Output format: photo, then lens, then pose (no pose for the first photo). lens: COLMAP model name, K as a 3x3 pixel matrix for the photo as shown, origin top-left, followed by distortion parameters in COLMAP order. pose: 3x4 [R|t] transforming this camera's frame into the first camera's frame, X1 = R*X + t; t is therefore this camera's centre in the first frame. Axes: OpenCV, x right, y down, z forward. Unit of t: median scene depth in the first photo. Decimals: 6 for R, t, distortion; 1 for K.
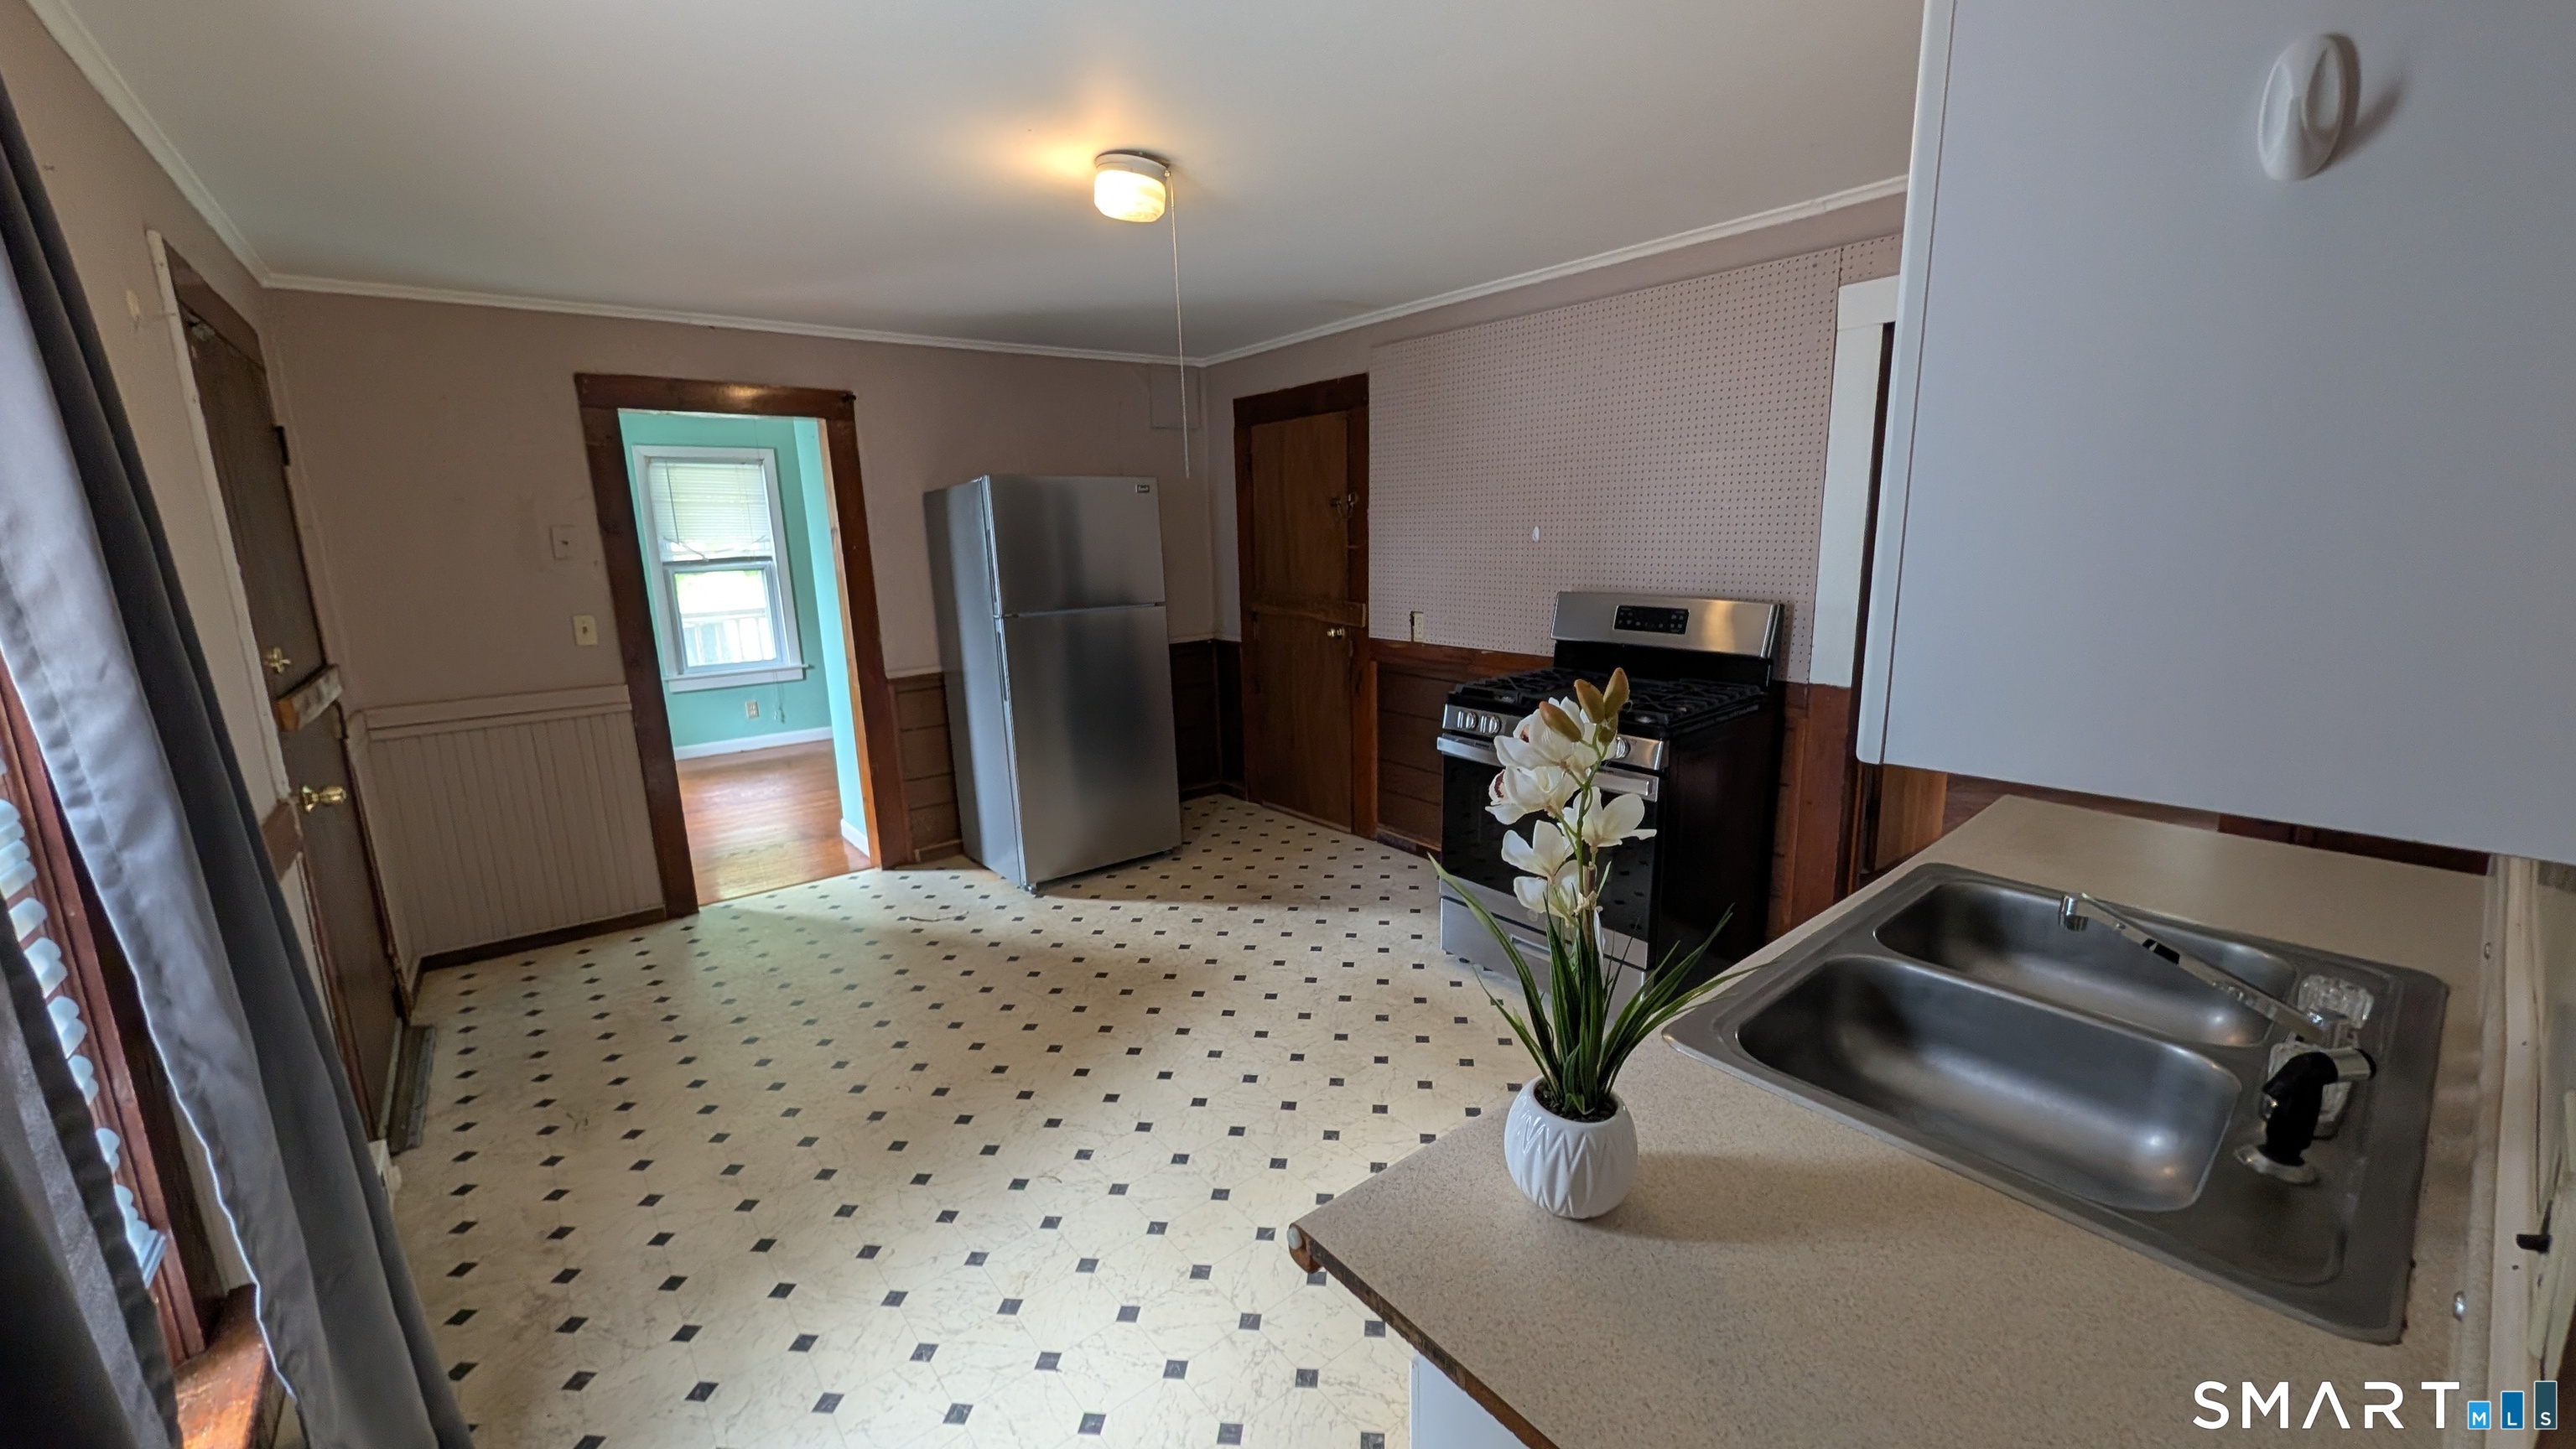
lens RADIAL K [[975.0, 0, 1288.4], [0, 975.0, 731.5], [0, 0, 1]] dist [0.000241, -0.000311]
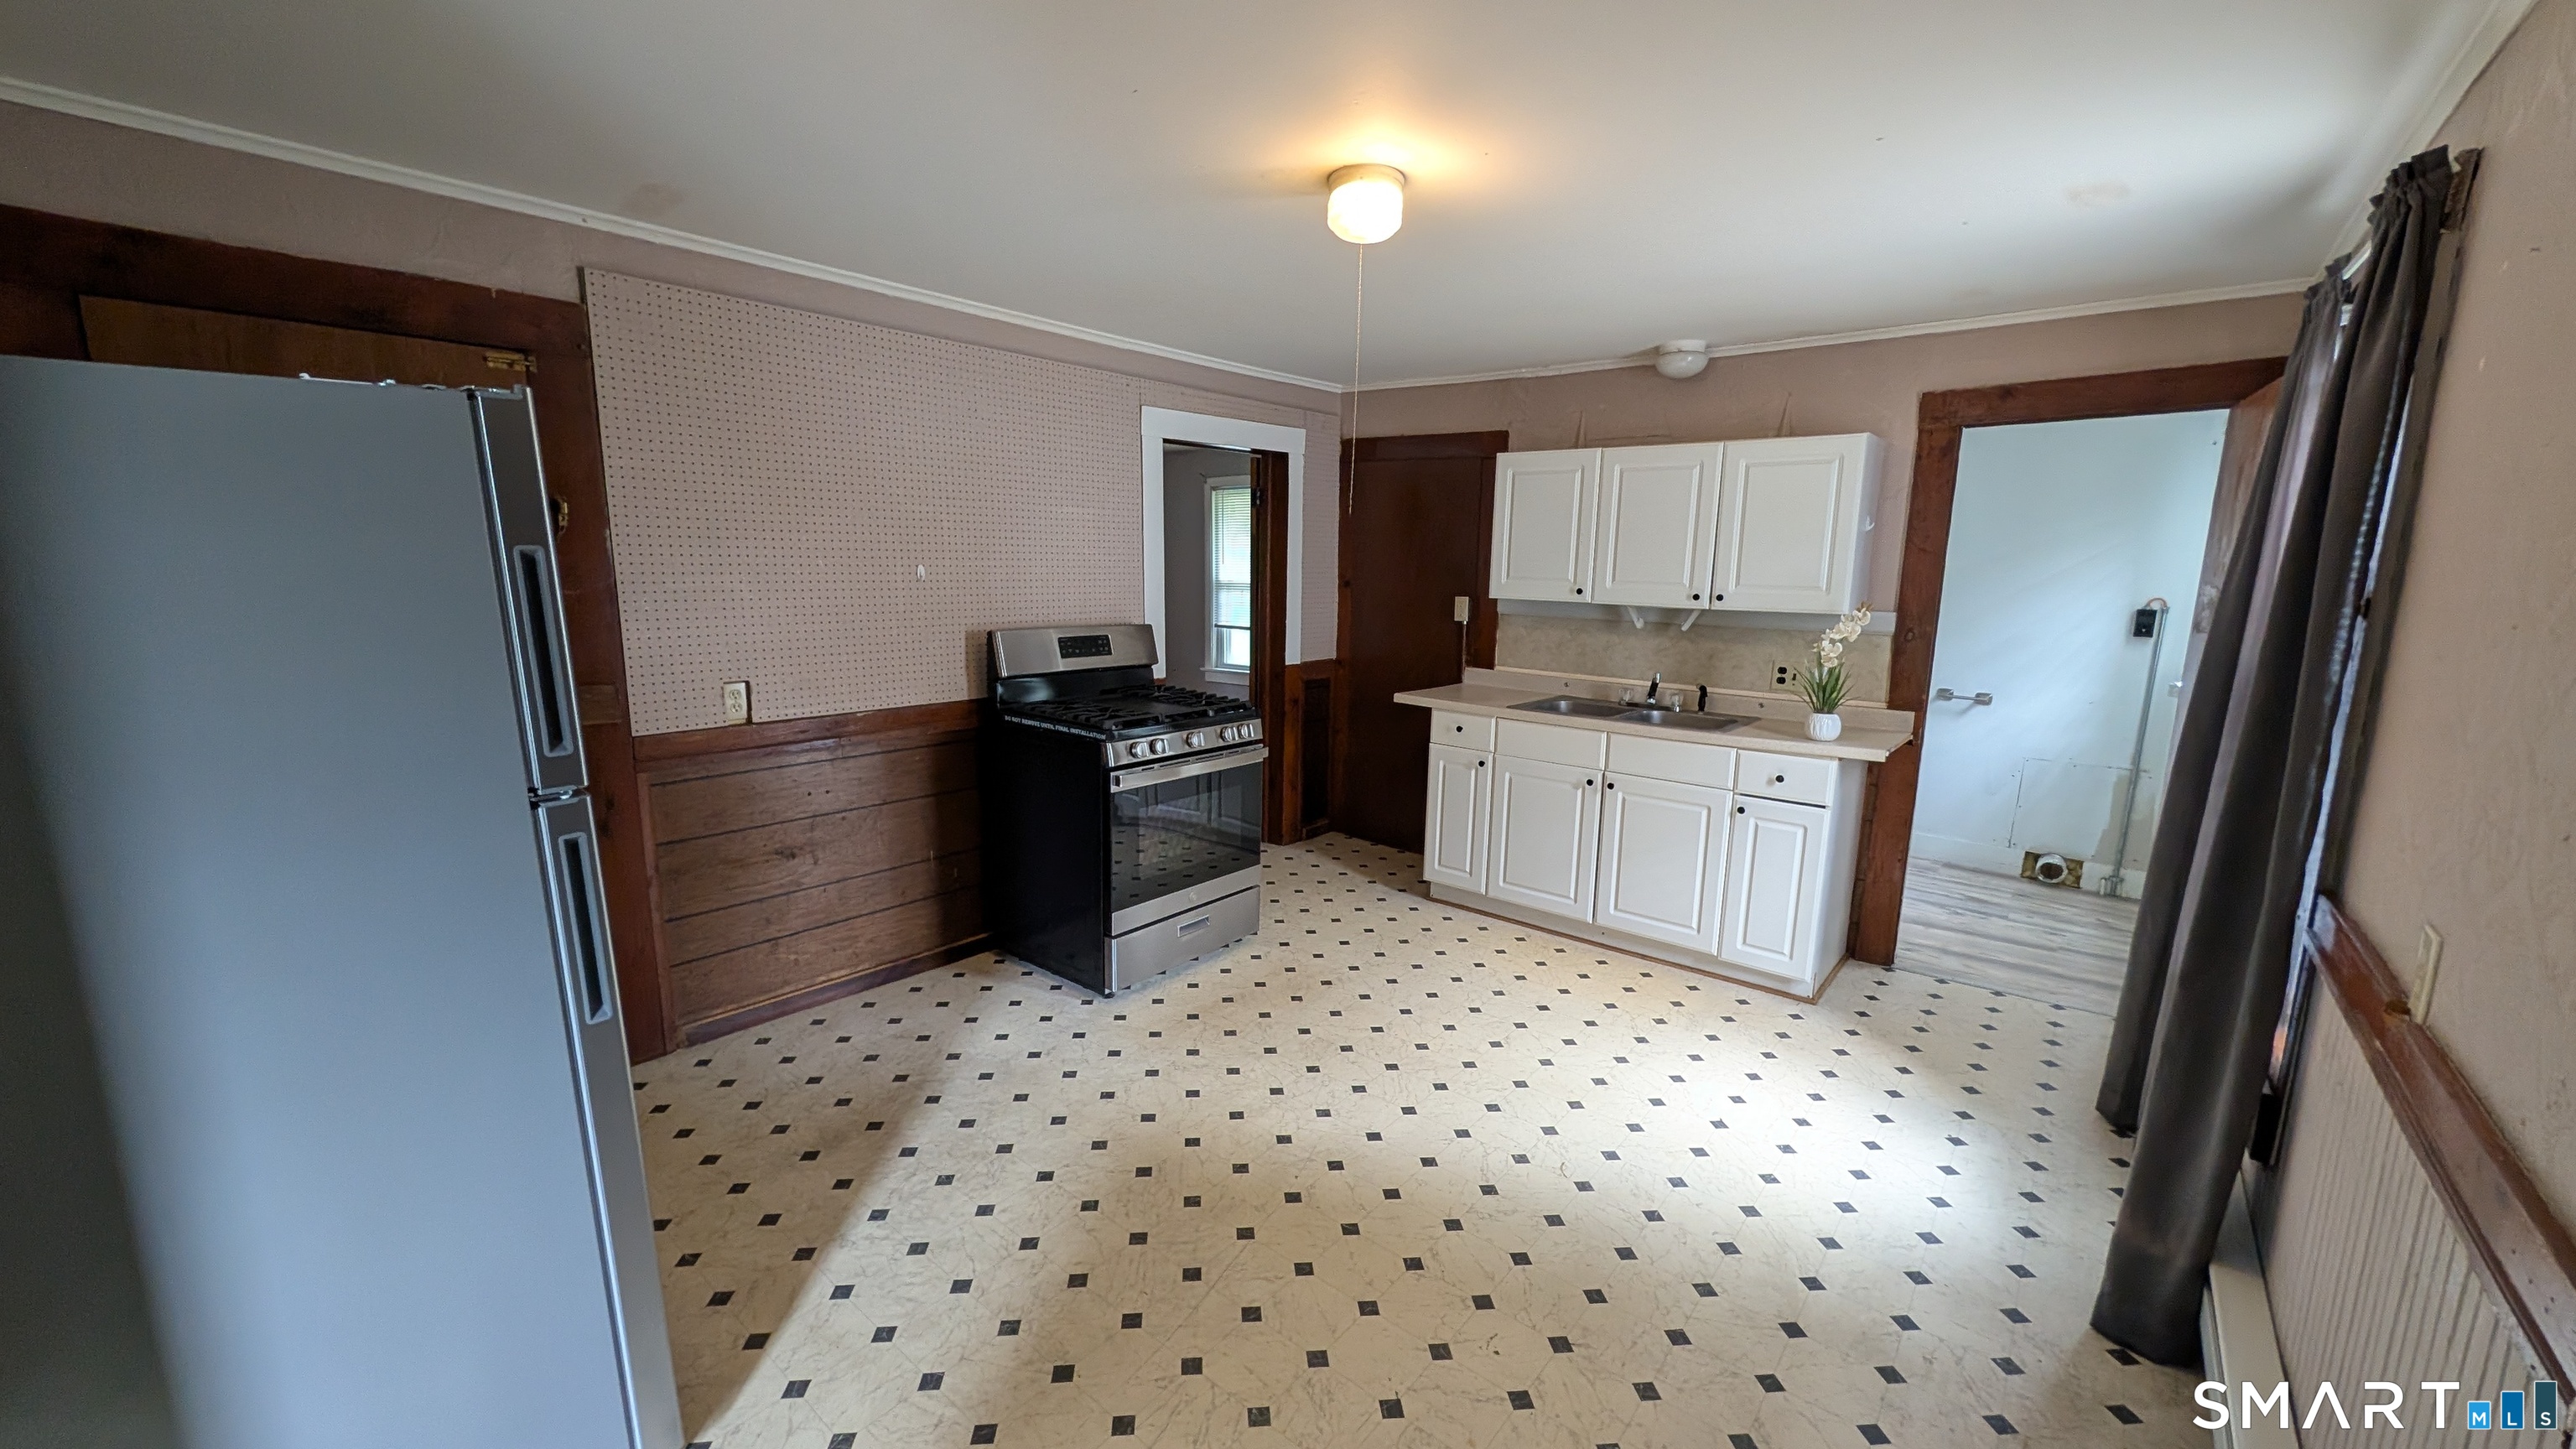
lens RADIAL K [[975.0, 0, 1288.6], [0, 975.0, 730.0], [0, 0, 1]] dist [0.000241, -0.000311]
pose [[-0.185811, -0.148292, 0.971331, -0.882234], [0.194477, 0.963440, 0.184290, -0.198485], [-0.963147, 0.223145, -0.150179, 1.028774]]
